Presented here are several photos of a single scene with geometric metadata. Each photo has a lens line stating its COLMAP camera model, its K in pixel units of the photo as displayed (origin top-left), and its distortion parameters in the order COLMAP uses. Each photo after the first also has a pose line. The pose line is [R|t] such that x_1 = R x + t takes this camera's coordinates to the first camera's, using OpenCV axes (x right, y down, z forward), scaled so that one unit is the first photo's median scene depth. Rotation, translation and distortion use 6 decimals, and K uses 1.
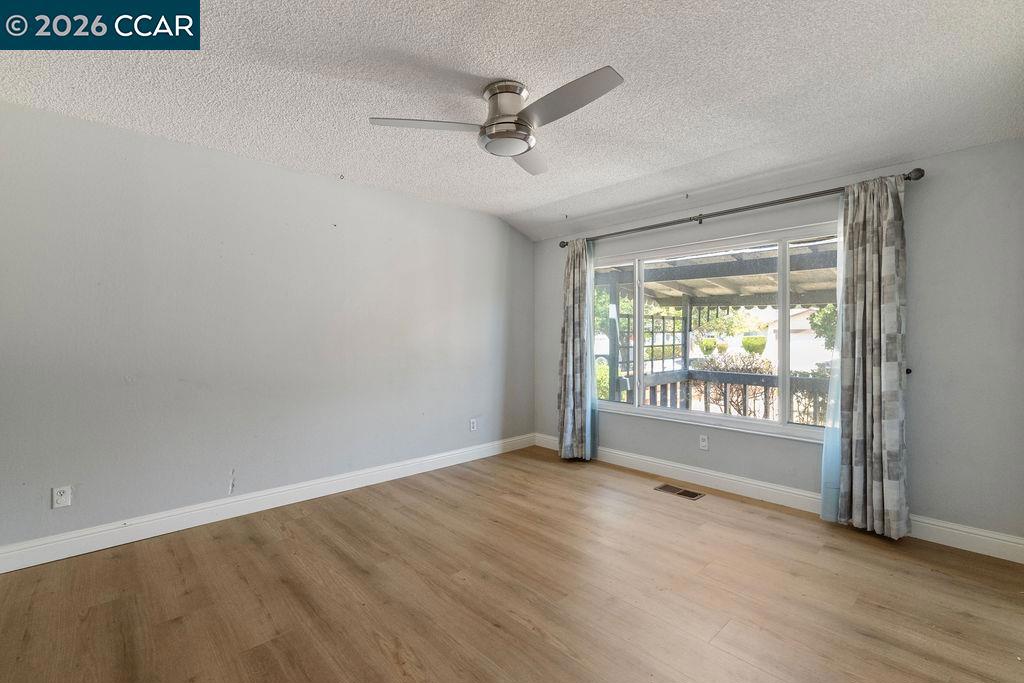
lens RADIAL K [[454.2, 0, 508.1], [0, 454.2, 334.8], [0, 0, 1]] dist [-0.000554, 0.001404]
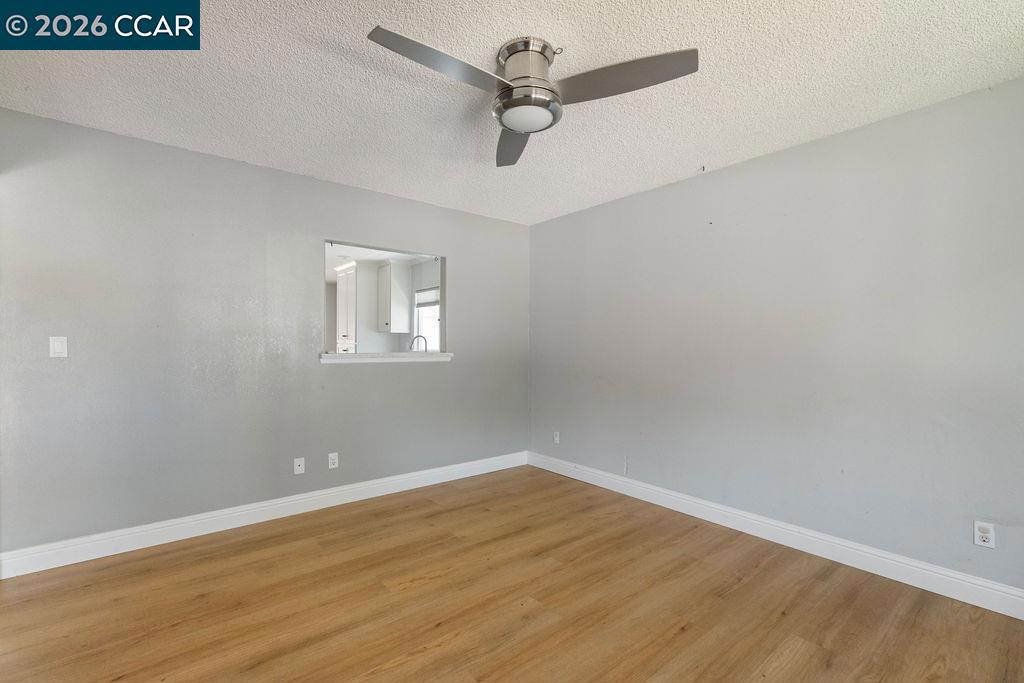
lens RADIAL K [[455.2, 0, 515.7], [0, 455.2, 329.5], [0, 0, 1]] dist [0.001660, 0.001251]
pose [[-0.056215, -0.027107, -0.998051, 0.731421], [-0.002648, 0.999632, -0.027001, -0.008463], [0.998415, 0.001125, -0.056266, 0.875486]]
